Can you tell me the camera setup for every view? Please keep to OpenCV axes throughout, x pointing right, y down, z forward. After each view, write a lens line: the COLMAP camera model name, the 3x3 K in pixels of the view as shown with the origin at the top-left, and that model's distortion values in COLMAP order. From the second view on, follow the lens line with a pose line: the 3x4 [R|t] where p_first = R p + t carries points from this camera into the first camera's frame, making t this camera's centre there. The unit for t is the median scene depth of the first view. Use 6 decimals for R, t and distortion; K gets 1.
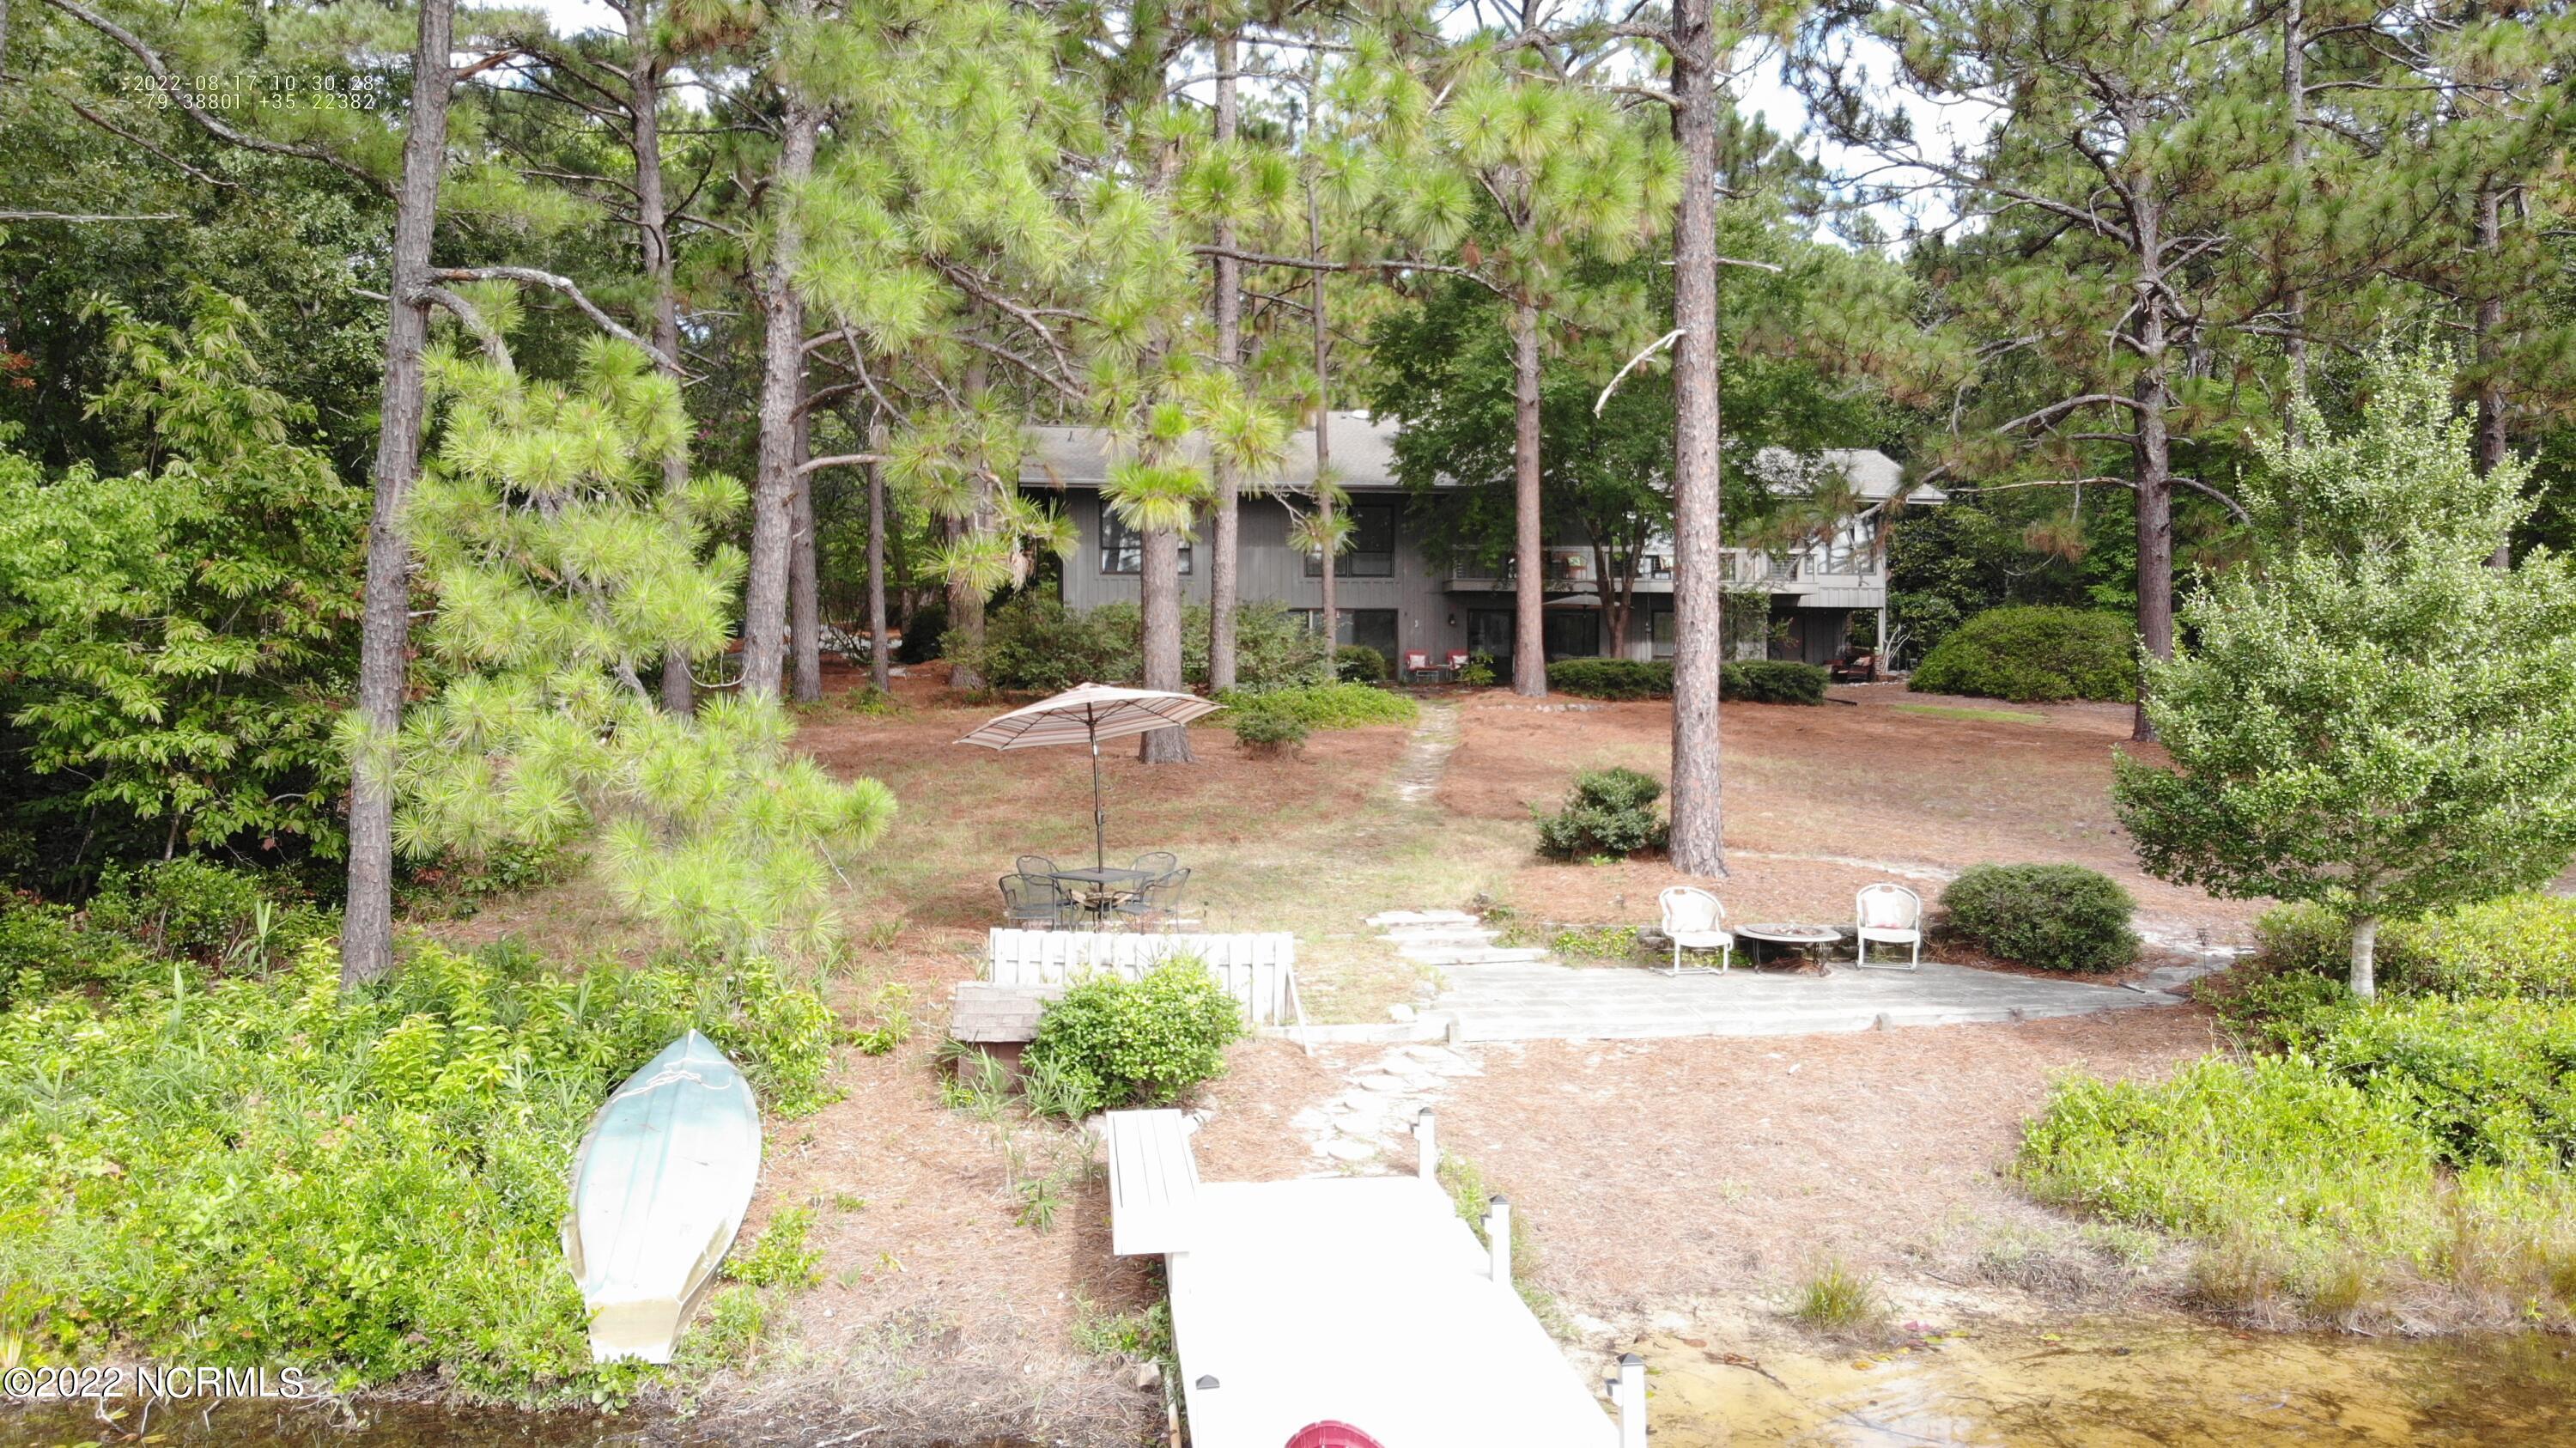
lens RADIAL K [[1942.1, 0, 1288.0], [0, 1942.1, 724.0], [0, 0, 1]] dist [-0.034886, 0.030637]
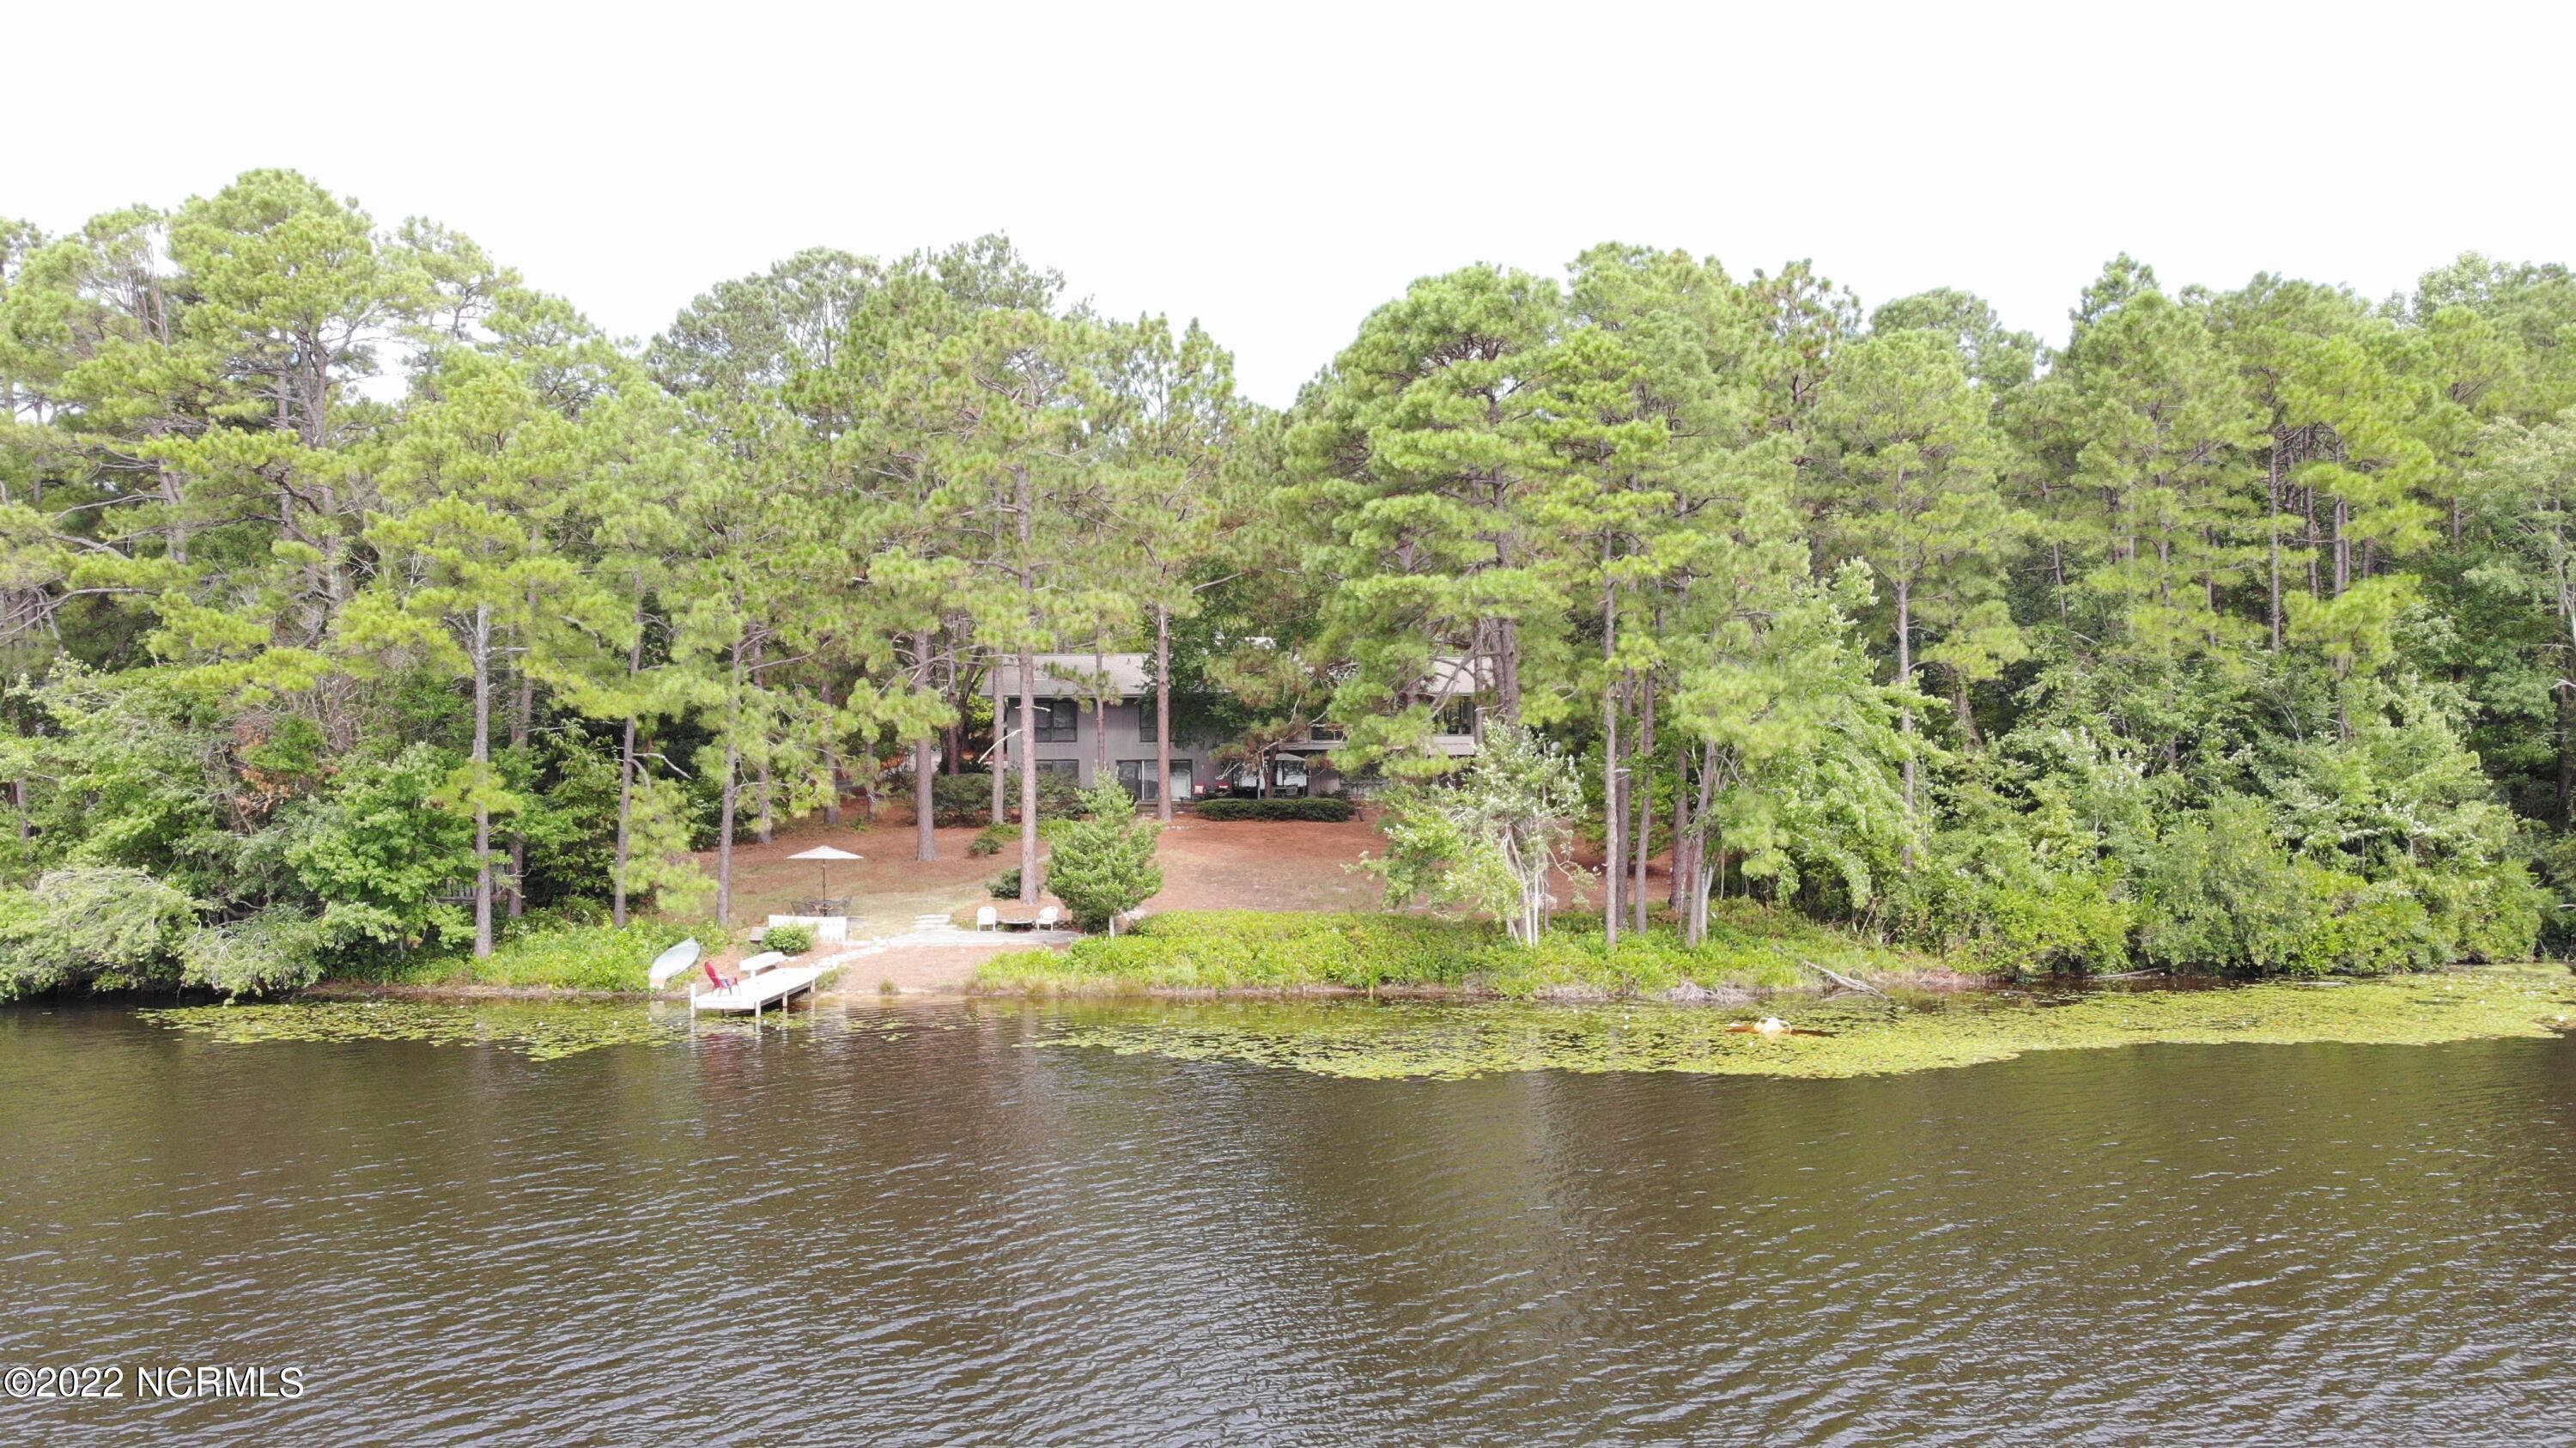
lens RADIAL K [[1942.1, 0, 1288.0], [0, 1942.1, 724.0], [0, 0, 1]] dist [-0.034886, 0.030637]
pose [[0.990445, -0.003574, -0.137861, 1.200621], [0.001153, 0.999844, -0.017634, -0.175579], [0.137902, 0.017307, 0.990295, -2.301042]]
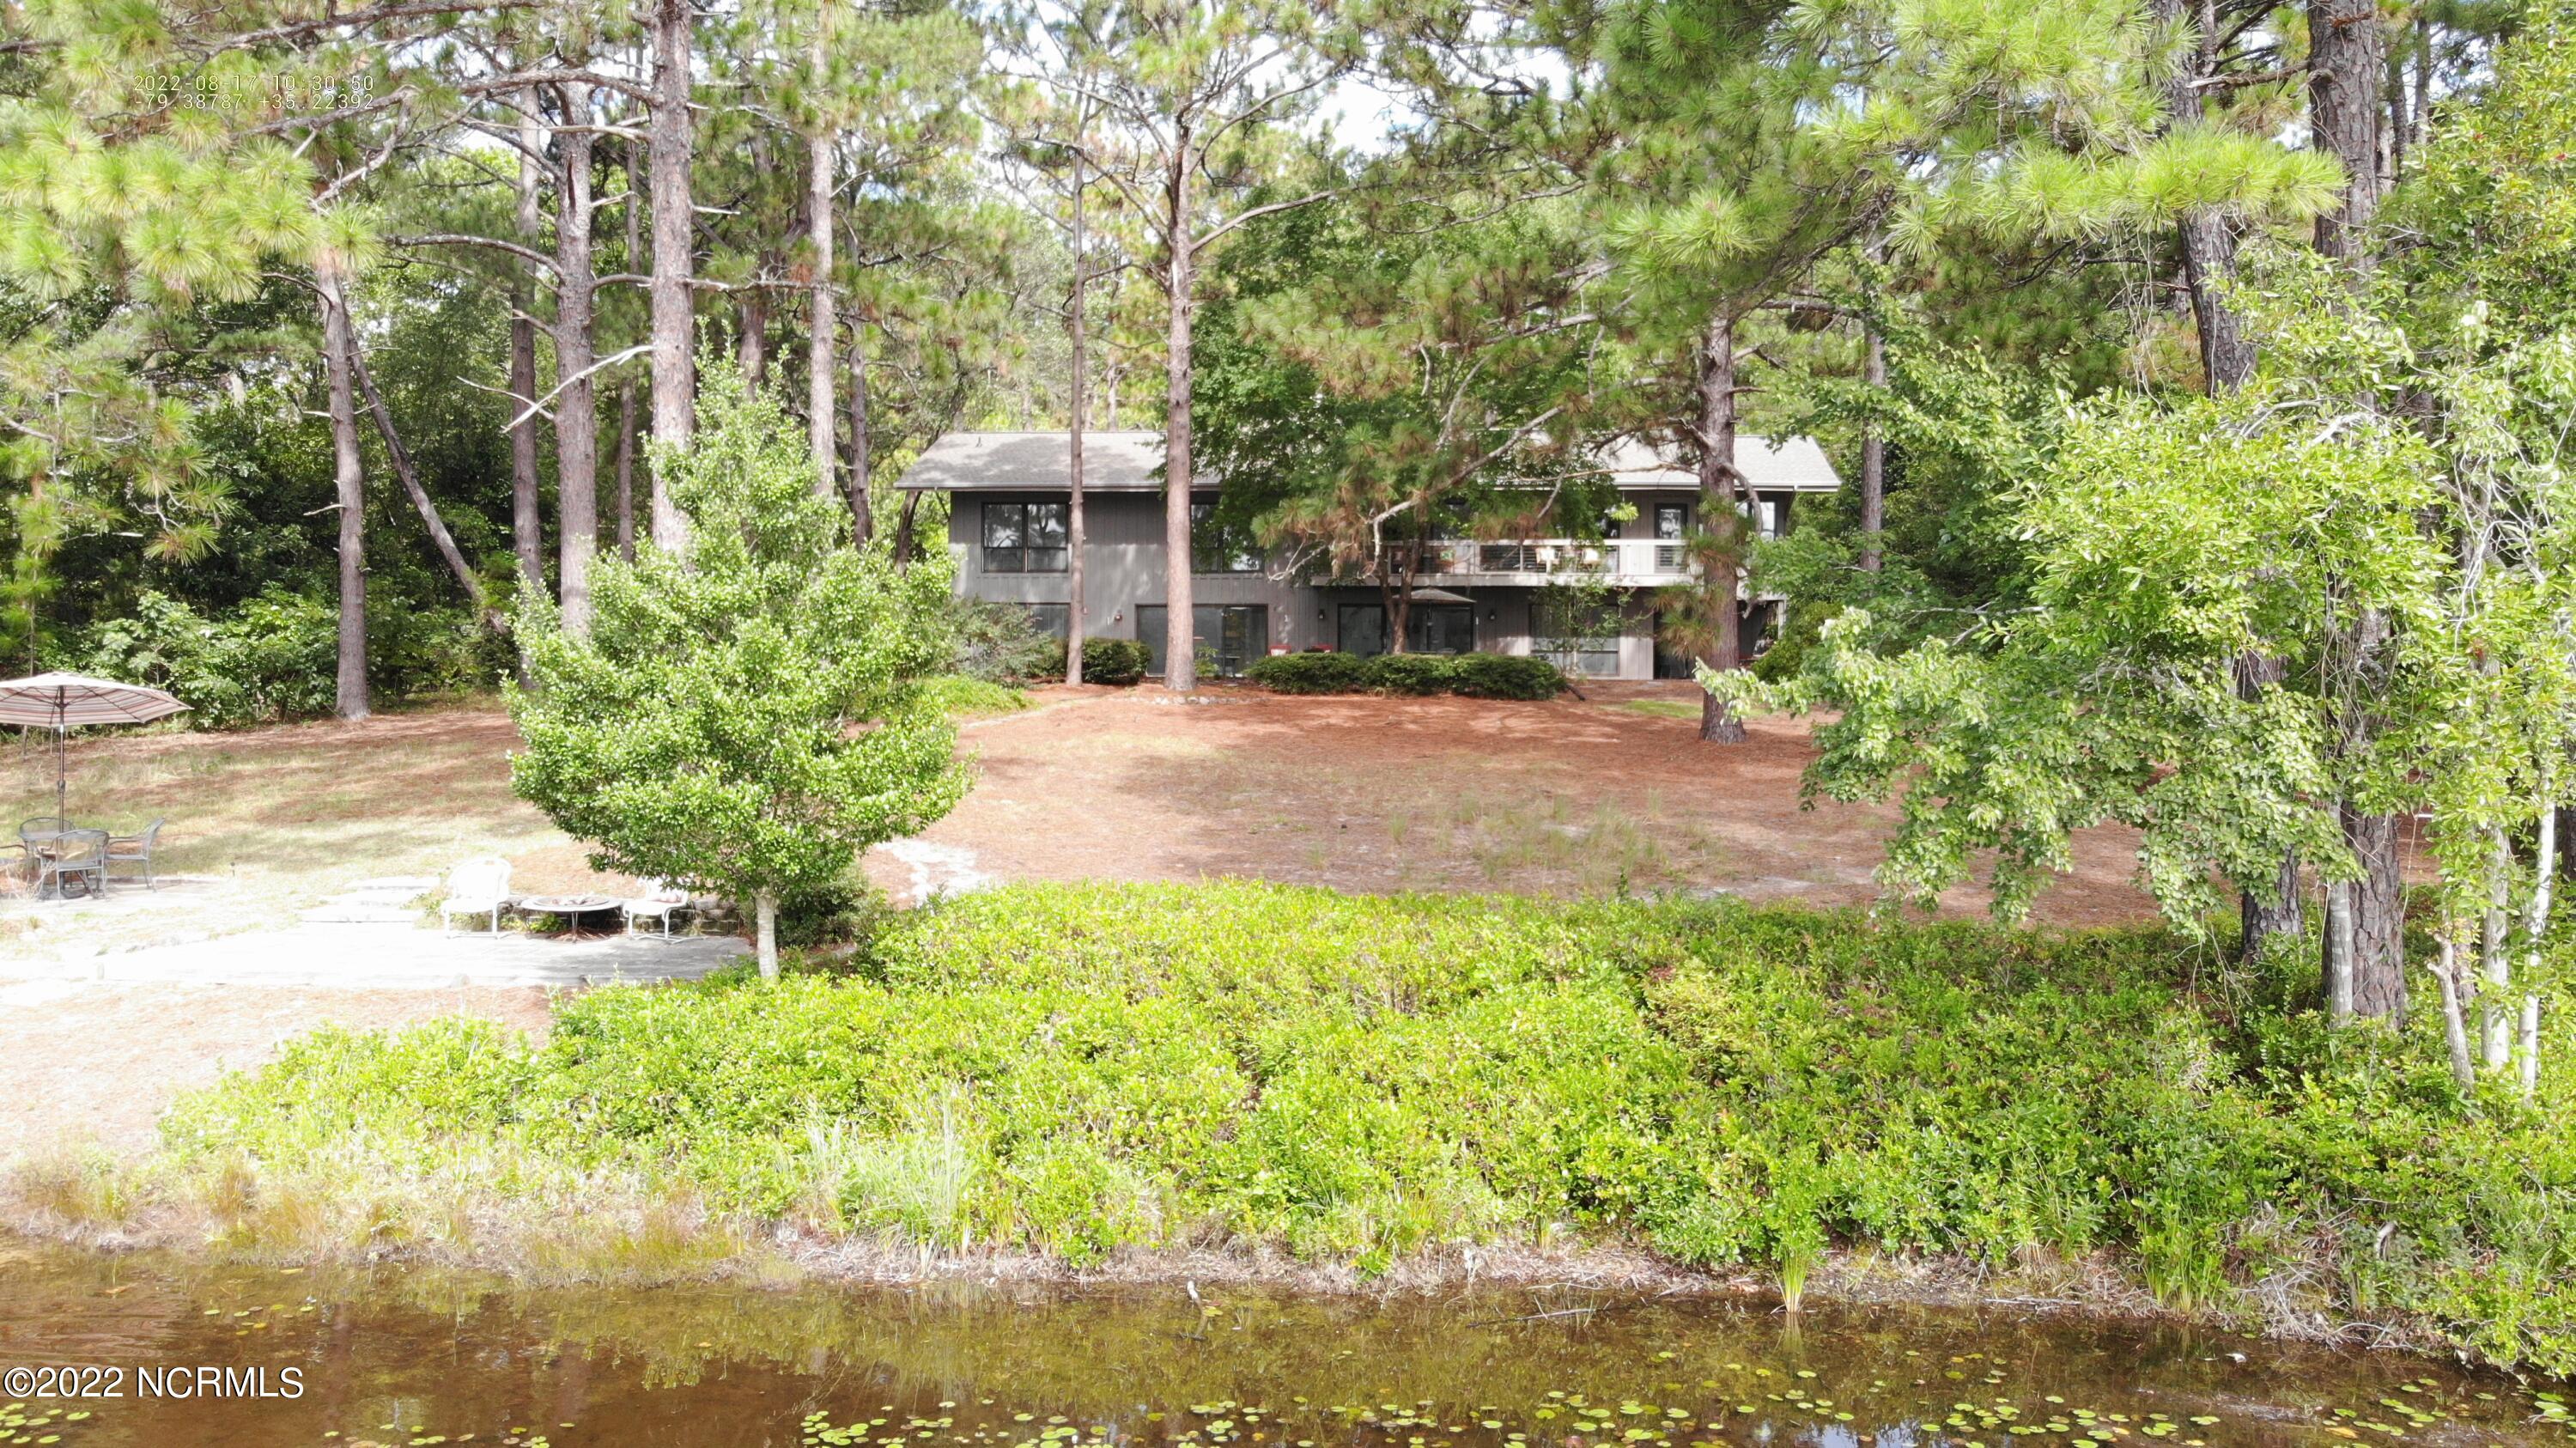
lens RADIAL K [[1942.1, 0, 1288.0], [0, 1942.1, 724.0], [0, 0, 1]] dist [-0.034886, 0.030637]
pose [[0.975969, 0.015231, -0.217375, 0.889326], [-0.015264, 0.999882, 0.001530, -0.002209], [0.217373, 0.001825, 0.976087, 0.018816]]
